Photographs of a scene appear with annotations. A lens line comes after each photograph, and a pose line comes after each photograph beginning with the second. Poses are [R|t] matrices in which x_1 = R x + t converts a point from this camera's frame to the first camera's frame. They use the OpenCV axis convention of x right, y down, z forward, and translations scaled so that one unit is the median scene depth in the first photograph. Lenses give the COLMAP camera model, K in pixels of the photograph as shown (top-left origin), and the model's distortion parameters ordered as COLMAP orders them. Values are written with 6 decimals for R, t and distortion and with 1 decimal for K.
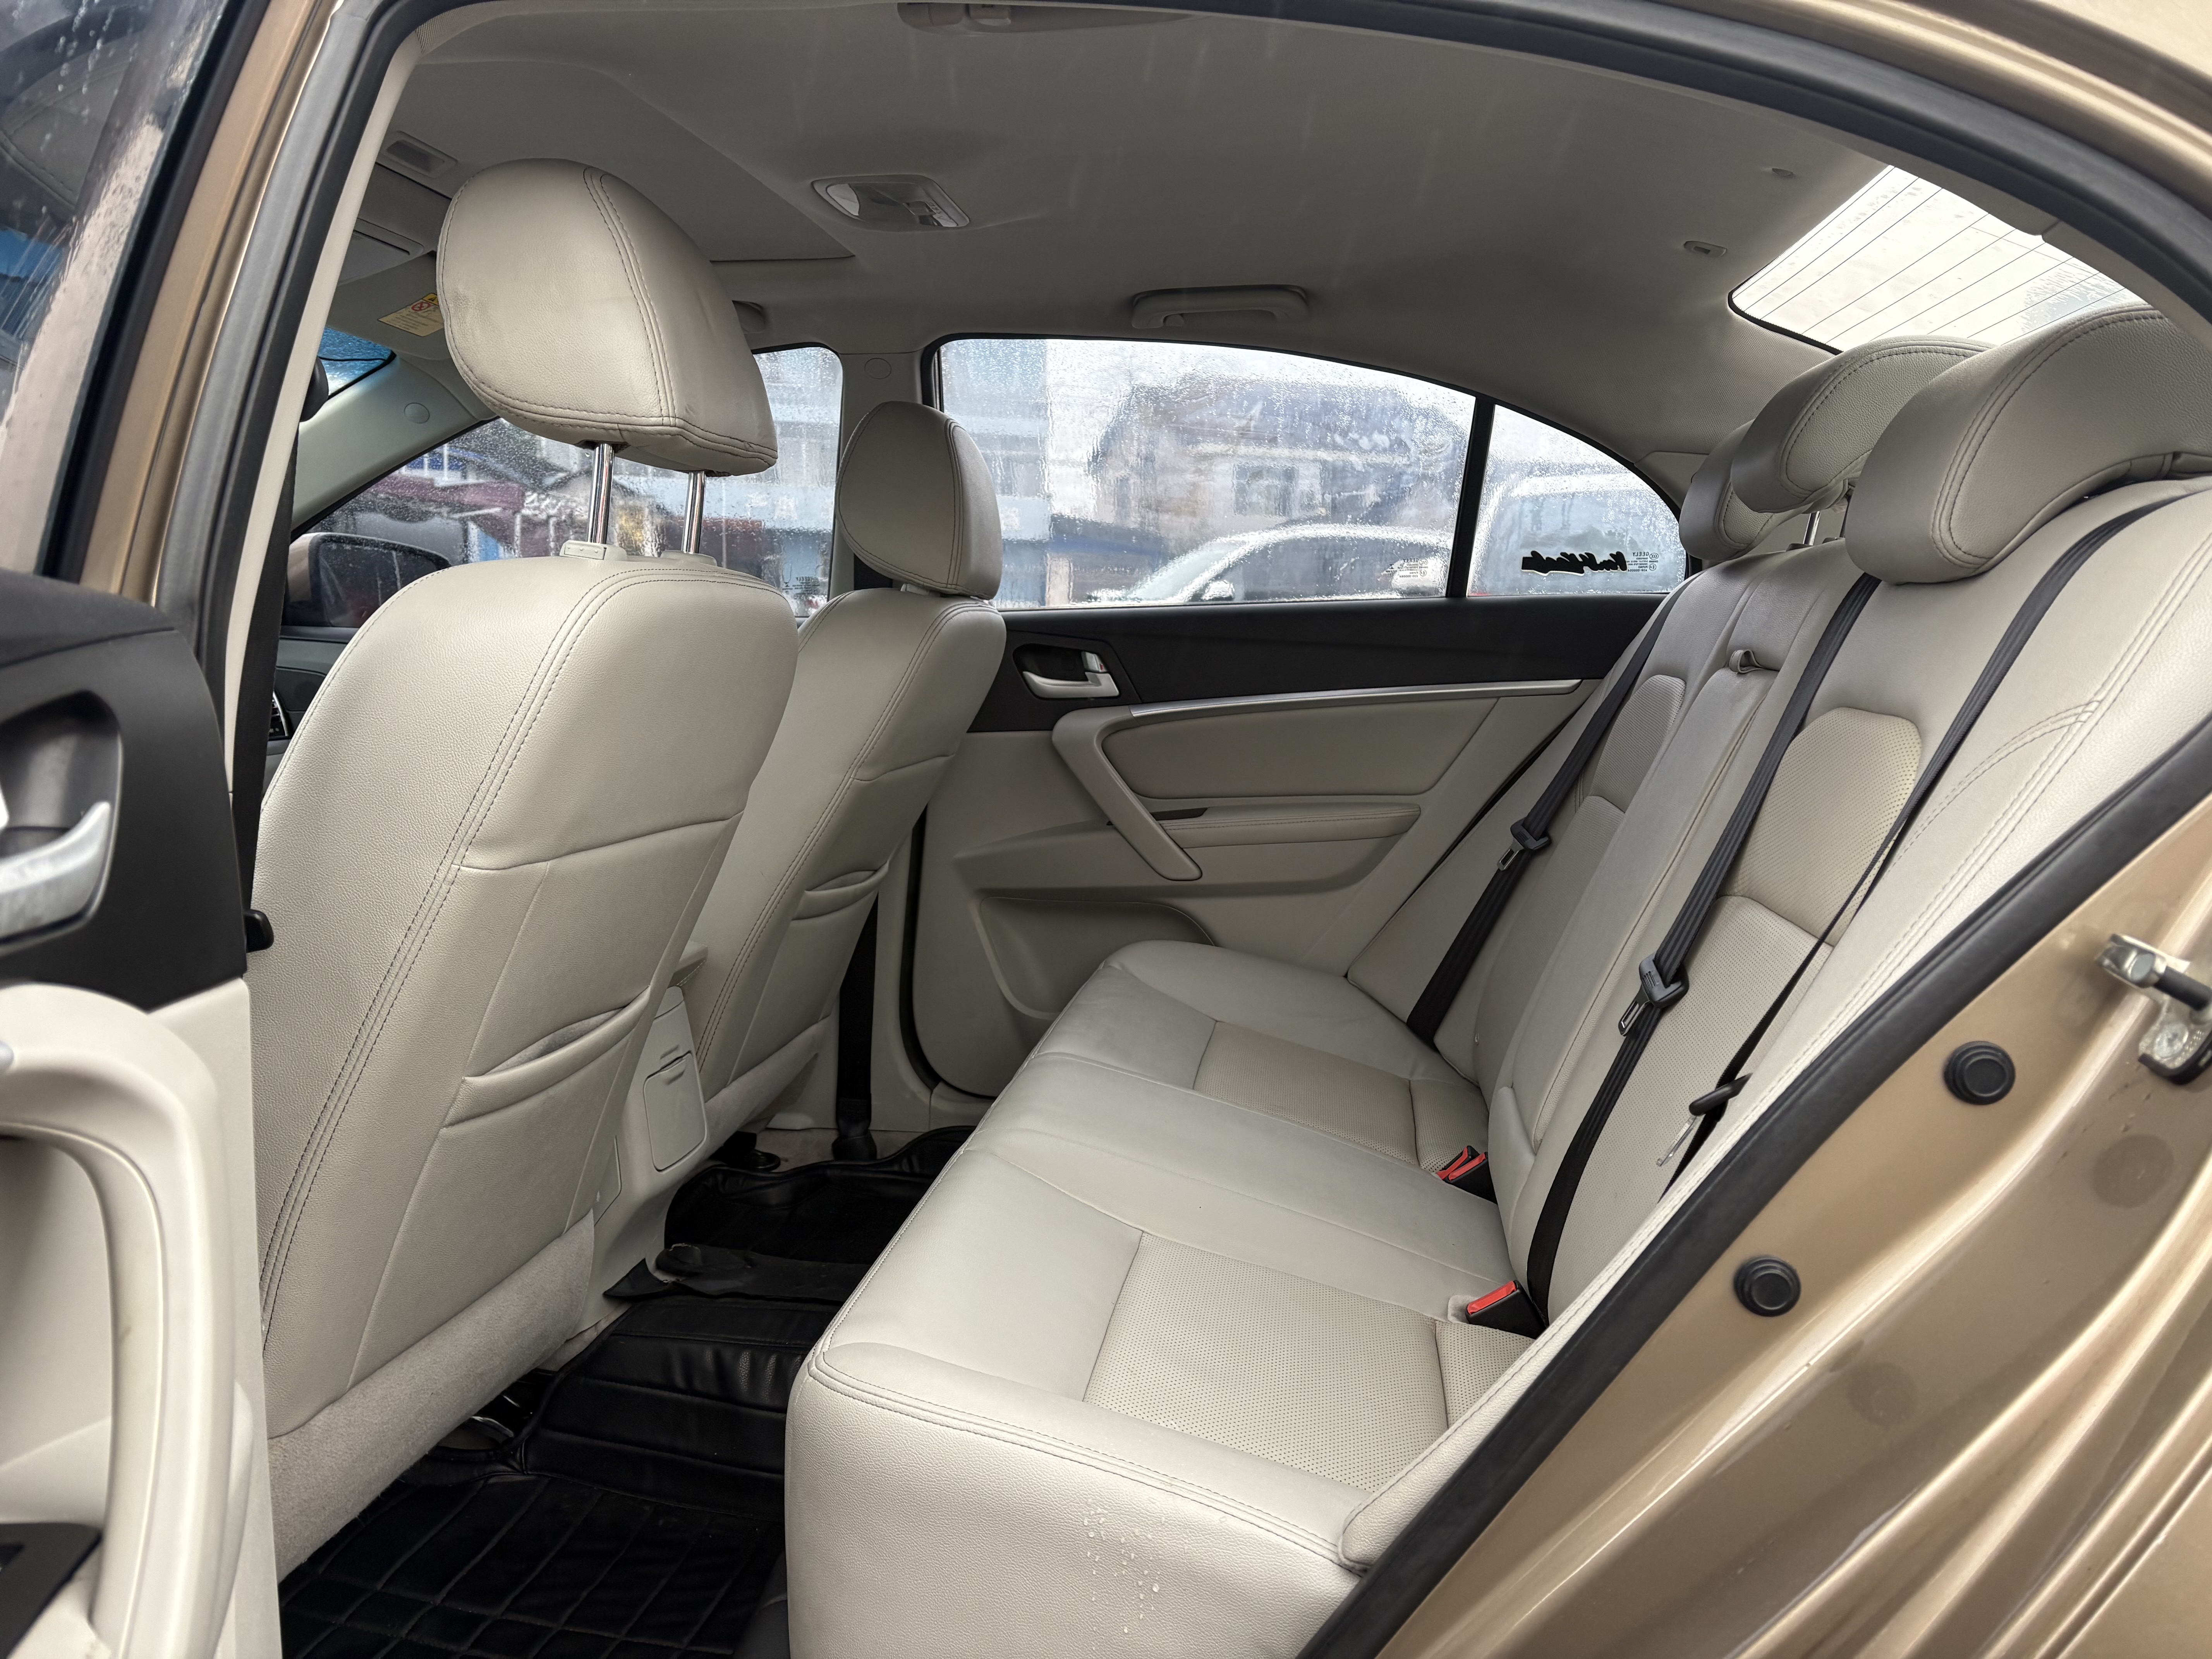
lens RADIAL K [[1779.1, 0, 1106.0], [0, 1779.1, 829.5], [0, 0, 1]] dist [0.144593, -0.192973]
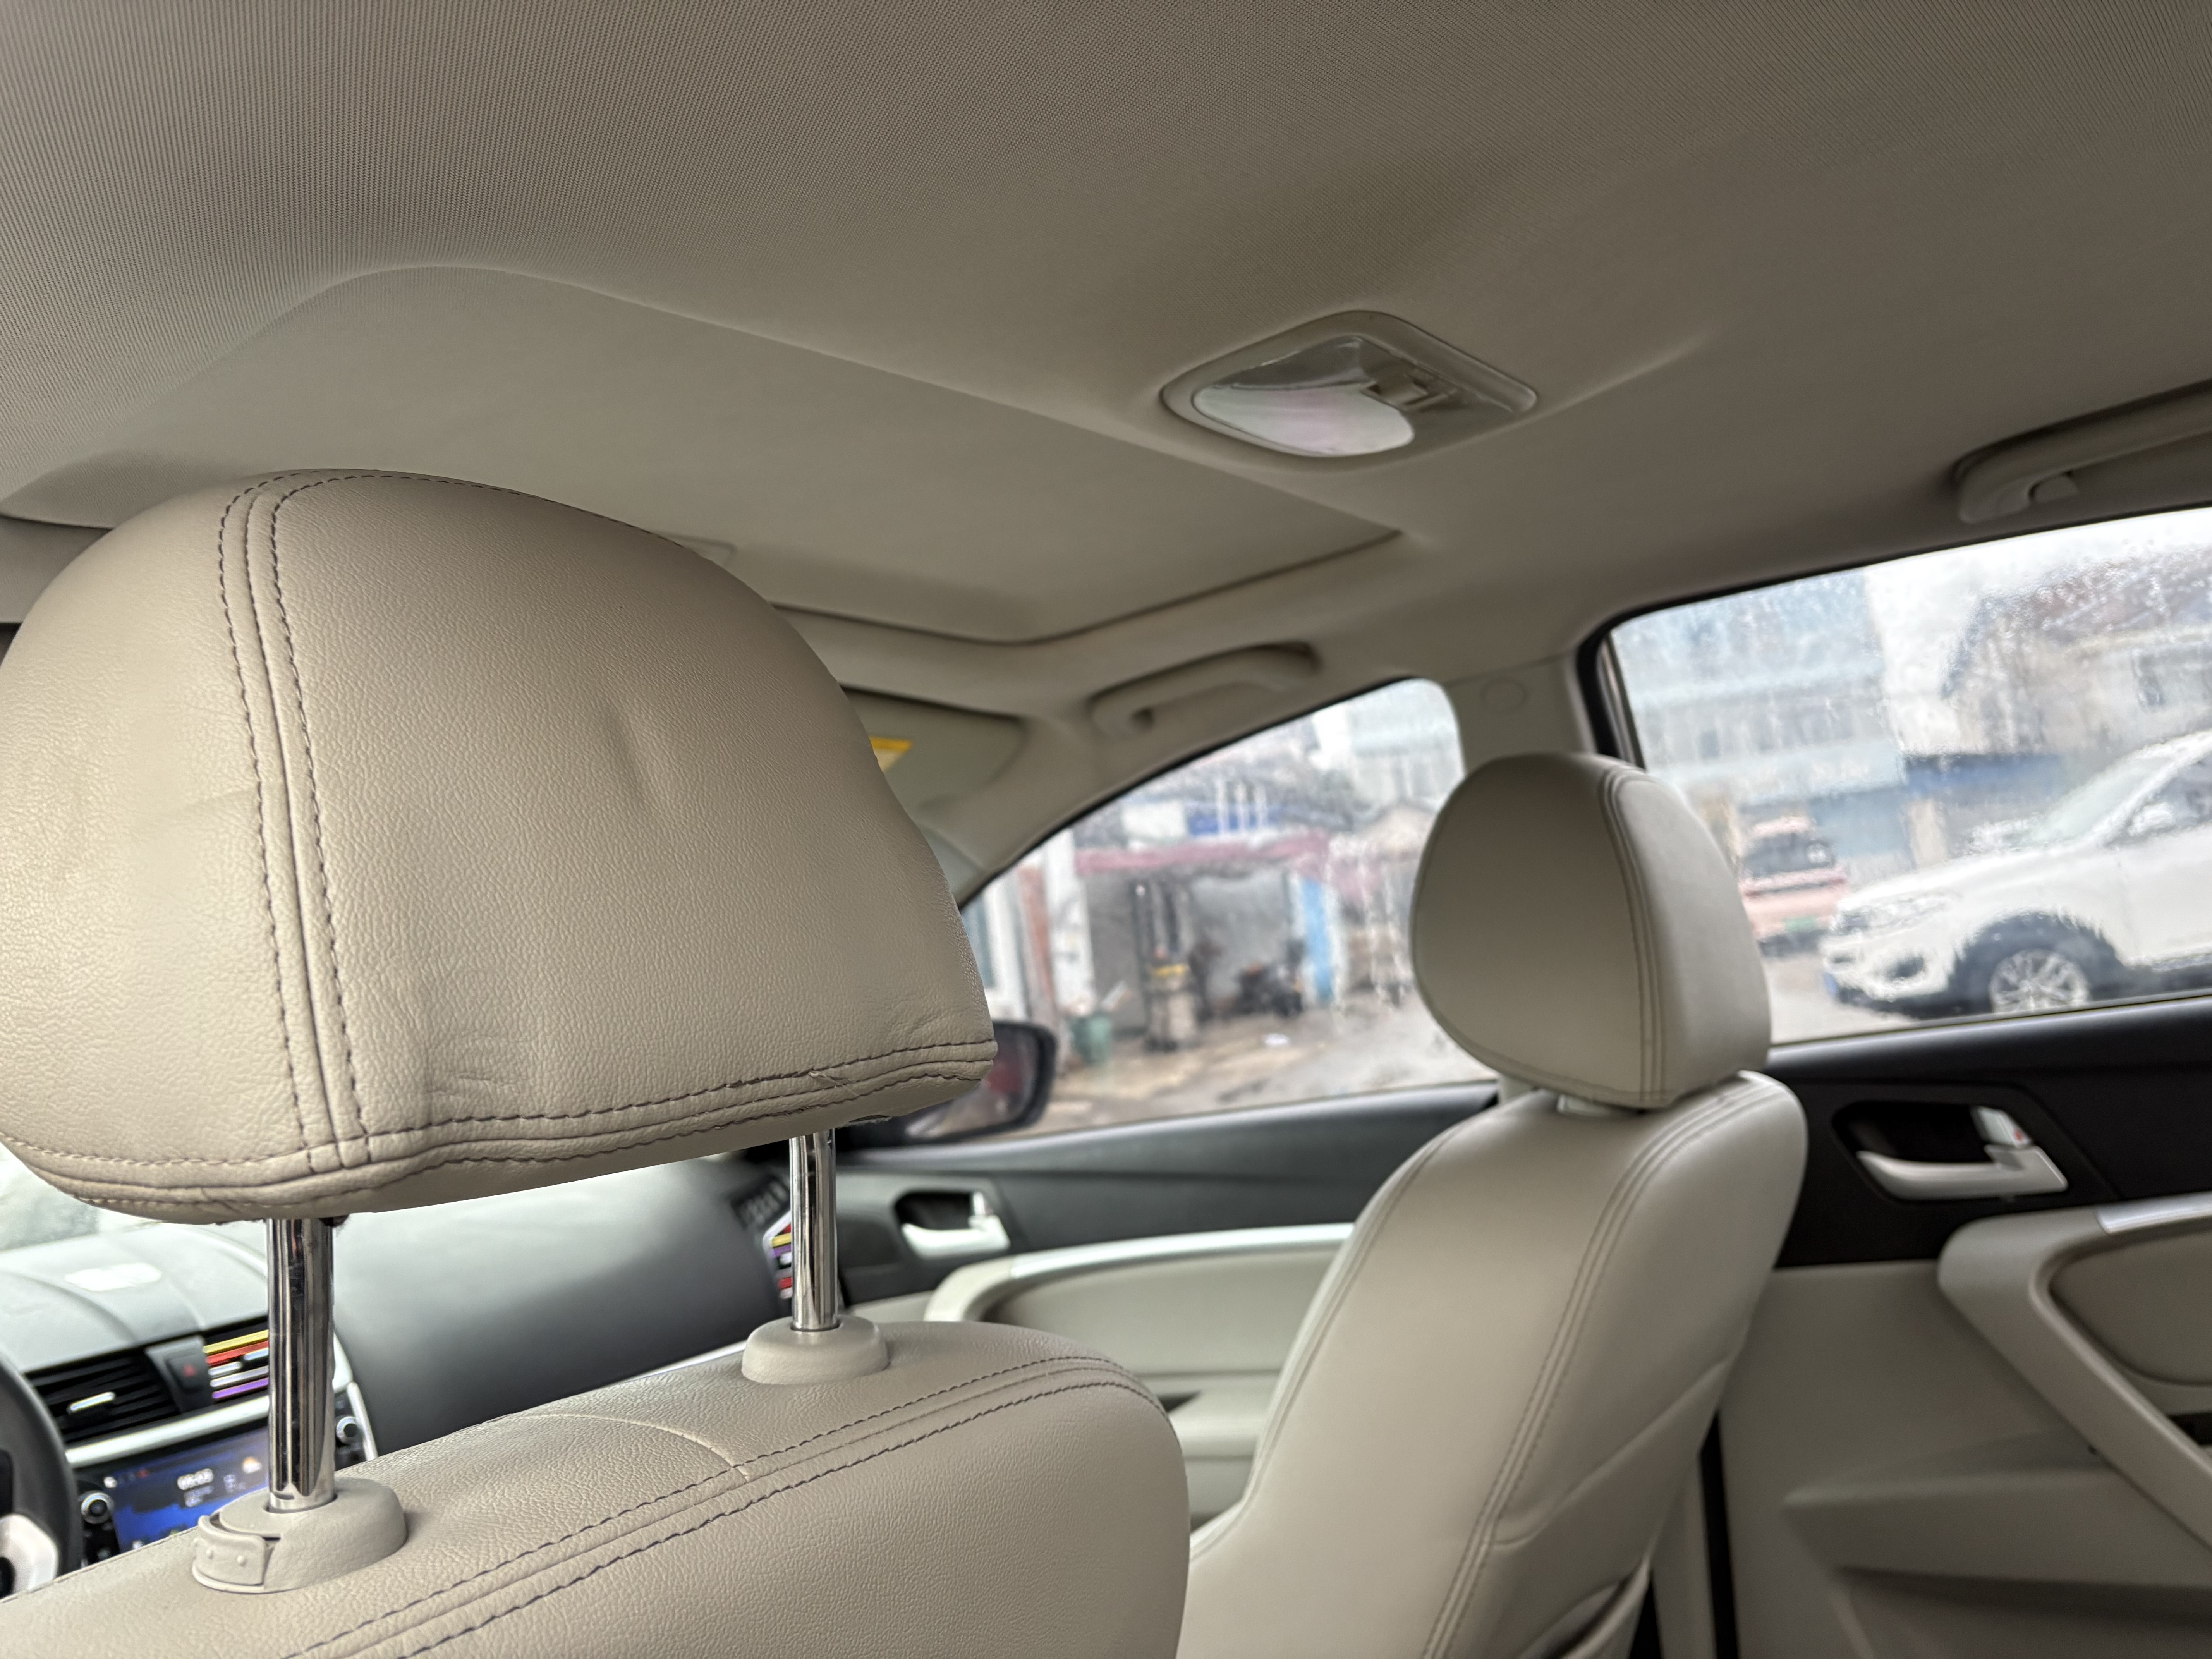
lens RADIAL K [[1779.1, 0, 1106.0], [0, 1779.1, 829.5], [0, 0, 1]] dist [0.144593, -0.192973]
pose [[0.886435, -0.168876, -0.430946, 0.005845], [0.094962, 0.977612, -0.187766, -0.104195], [0.453007, 0.125519, 0.882627, 0.388157]]
